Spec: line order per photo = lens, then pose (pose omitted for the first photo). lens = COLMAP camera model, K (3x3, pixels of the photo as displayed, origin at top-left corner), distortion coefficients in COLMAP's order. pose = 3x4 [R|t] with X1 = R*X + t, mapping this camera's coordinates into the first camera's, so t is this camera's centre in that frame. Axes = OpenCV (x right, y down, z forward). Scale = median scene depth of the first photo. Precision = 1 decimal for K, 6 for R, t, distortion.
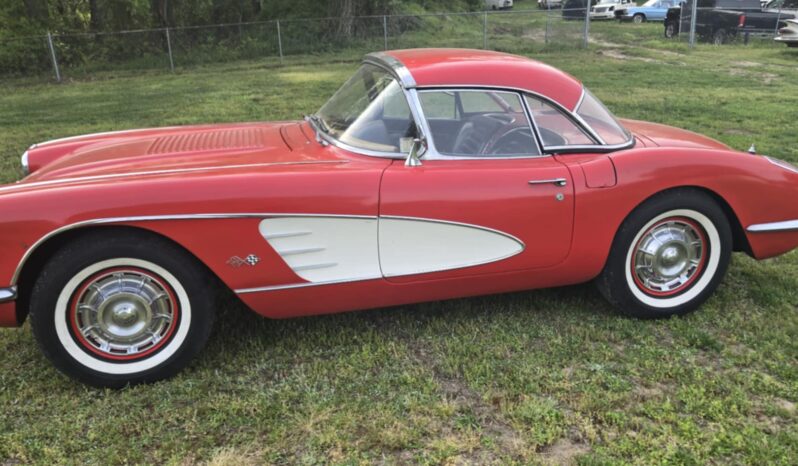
lens RADIAL K [[677.8, 0, 403.4], [0, 677.8, 234.8], [0, 0, 1]] dist [0.044096, -0.008851]
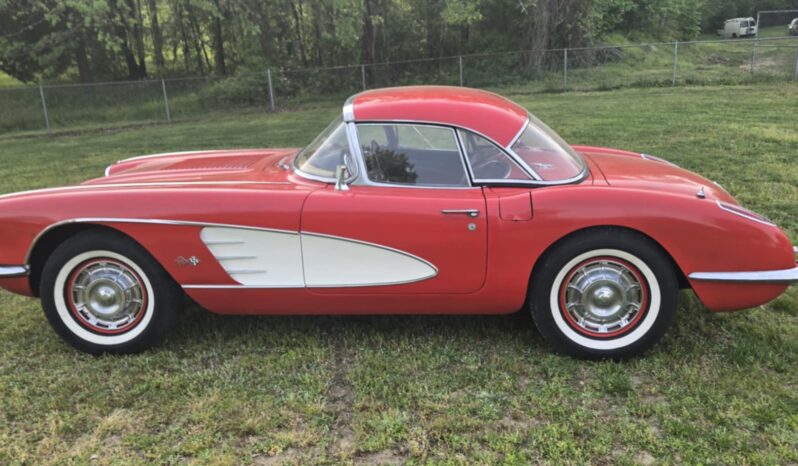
lens RADIAL K [[675.3, 0, 402.0], [0, 675.3, 220.8], [0, 0, 1]] dist [0.040269, -0.013048]
pose [[0.946023, 0.064386, -0.317641, 0.447359], [-0.083910, 0.995309, -0.048157, -0.006012], [0.313050, 0.072211, 0.946987, -0.021311]]
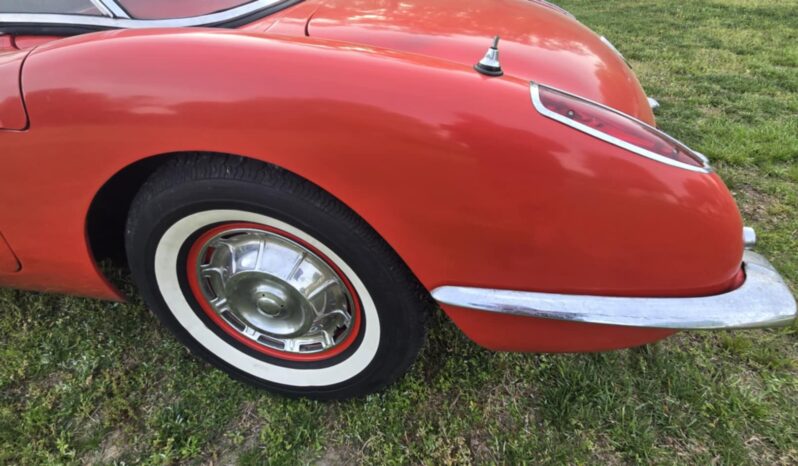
lens RADIAL K [[407.9, 0, 399.6], [0, 407.9, 227.8], [0, 0, 1]] dist [0.003490, -0.000507]
pose [[0.905552, 0.221159, -0.362029, 0.591992], [-0.106769, 0.944708, 0.310045, -0.112109], [0.410580, -0.242108, 0.879095, 0.864750]]
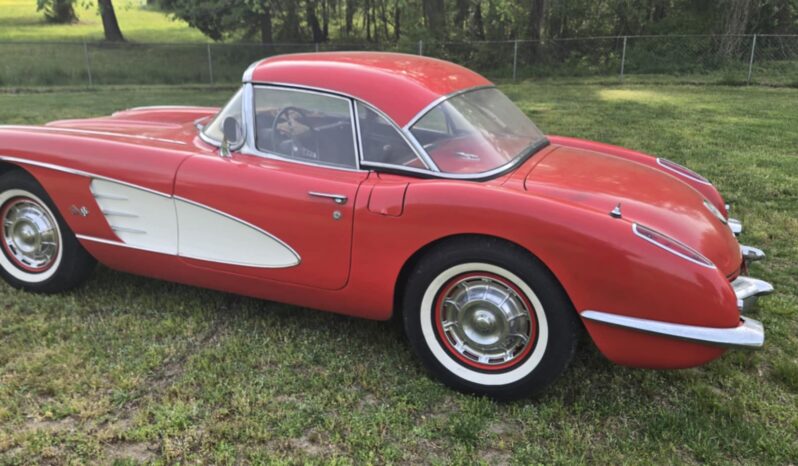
lens RADIAL K [[676.2, 0, 378.0], [0, 676.2, 234.1], [0, 0, 1]] dist [0.031398, -0.012144]
pose [[0.795630, 0.207499, -0.569137, 0.772669], [-0.219738, 0.974374, 0.048058, -0.084125], [0.564524, 0.086825, 0.820837, 0.285451]]
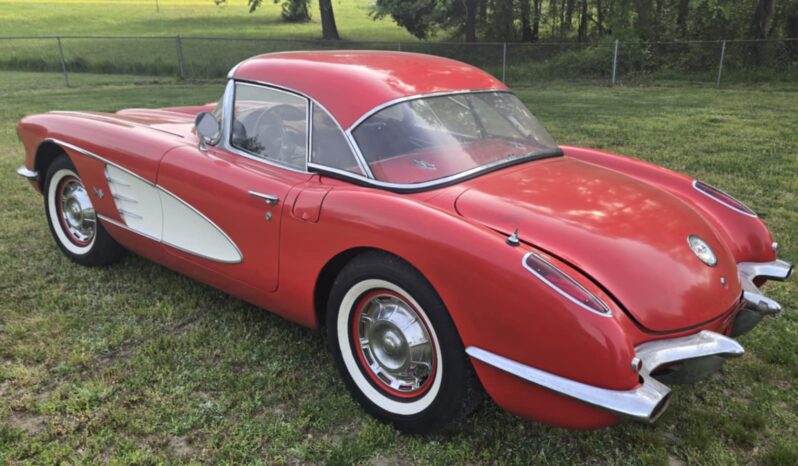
lens RADIAL K [[666.1, 0, 407.7], [0, 666.1, 232.8], [0, 0, 1]] dist [0.047147, -0.003144]
pose [[0.593819, 0.271891, -0.757268, 0.980283], [-0.283226, 0.951572, 0.119560, -0.186232], [0.753102, 0.143481, 0.642068, 0.565388]]
